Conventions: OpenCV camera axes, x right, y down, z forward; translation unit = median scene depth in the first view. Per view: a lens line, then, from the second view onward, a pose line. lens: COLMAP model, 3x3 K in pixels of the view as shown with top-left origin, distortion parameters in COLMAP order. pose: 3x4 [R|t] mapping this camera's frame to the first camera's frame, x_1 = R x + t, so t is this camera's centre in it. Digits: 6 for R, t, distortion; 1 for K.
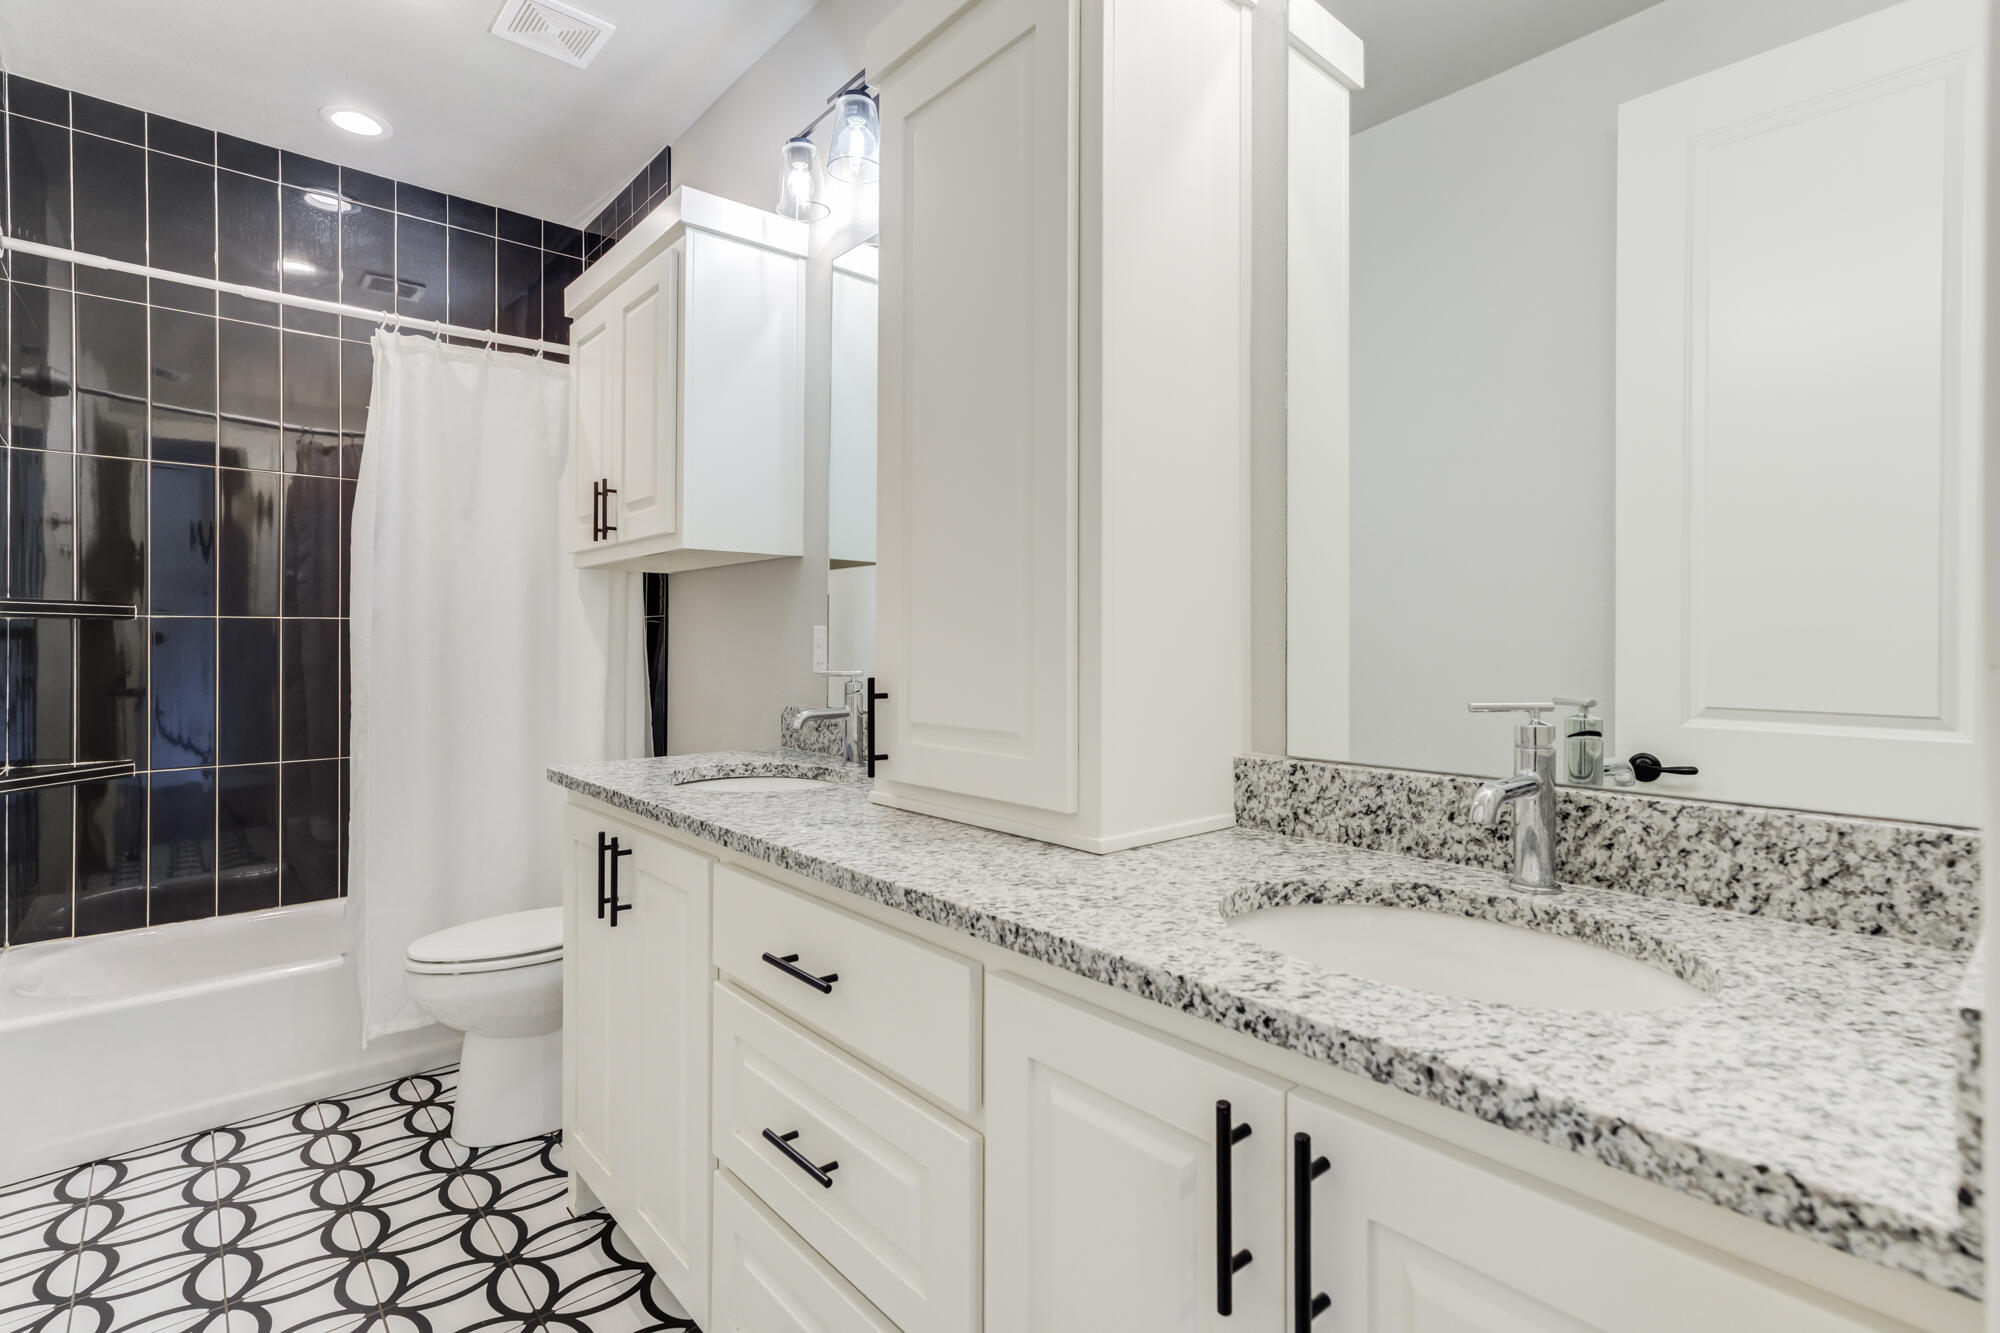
lens RADIAL K [[952.0, 0, 1007.4], [0, 952.0, 648.5], [0, 0, 1]] dist [-0.002639, 0.009441]
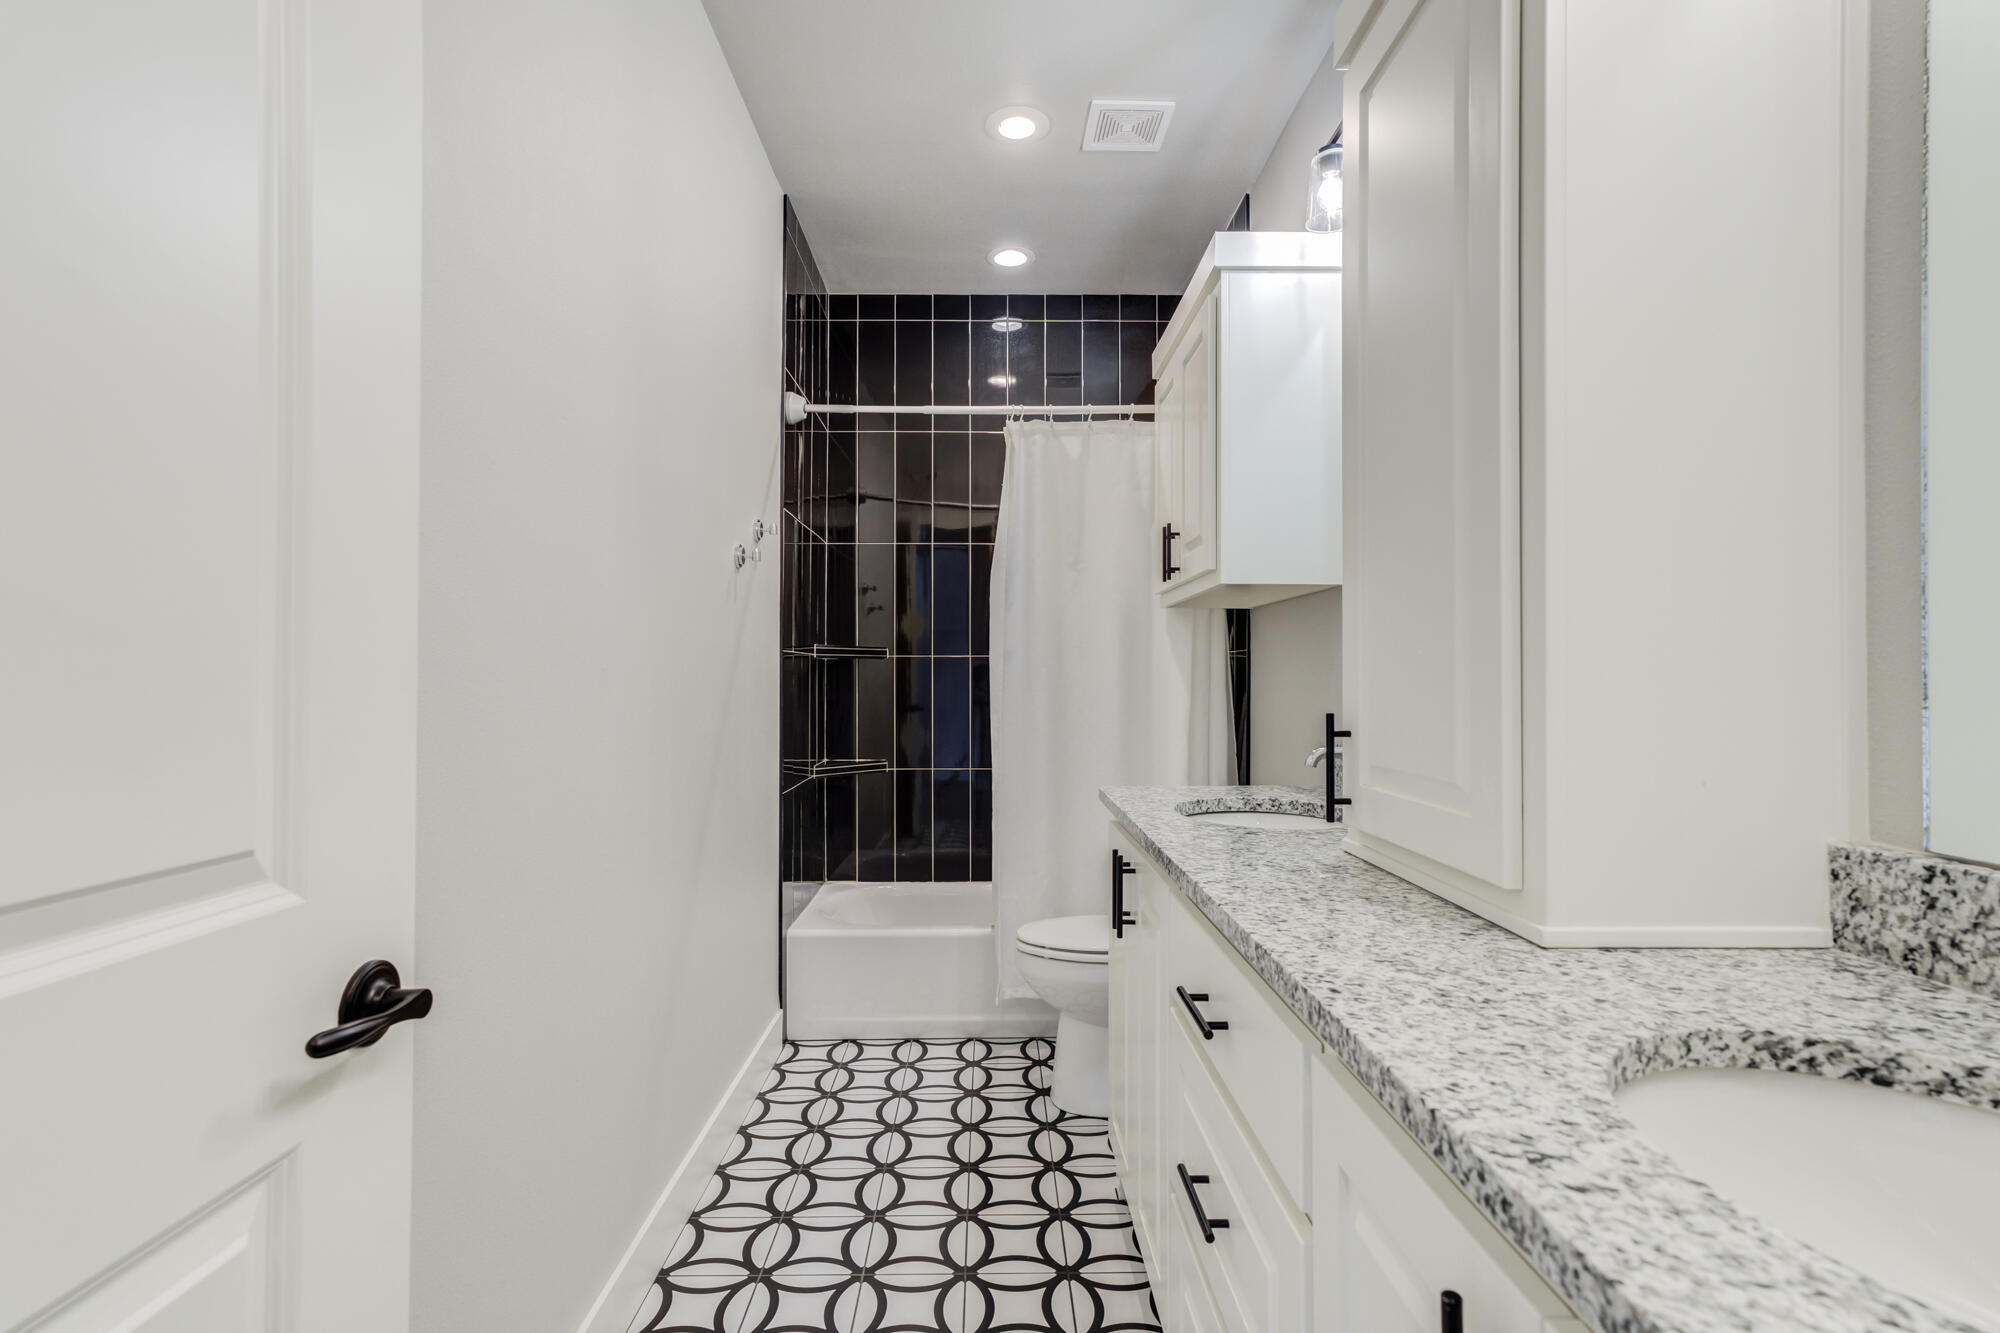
lens RADIAL K [[952.0, 0, 1005.7], [0, 952.0, 671.8], [0, 0, 1]] dist [-0.002639, 0.009441]
pose [[0.766484, -0.002302, -0.642259, 0.146592], [-0.004805, 0.999945, -0.009319, 0.000728], [0.642245, 0.010229, 0.766431, 0.068713]]
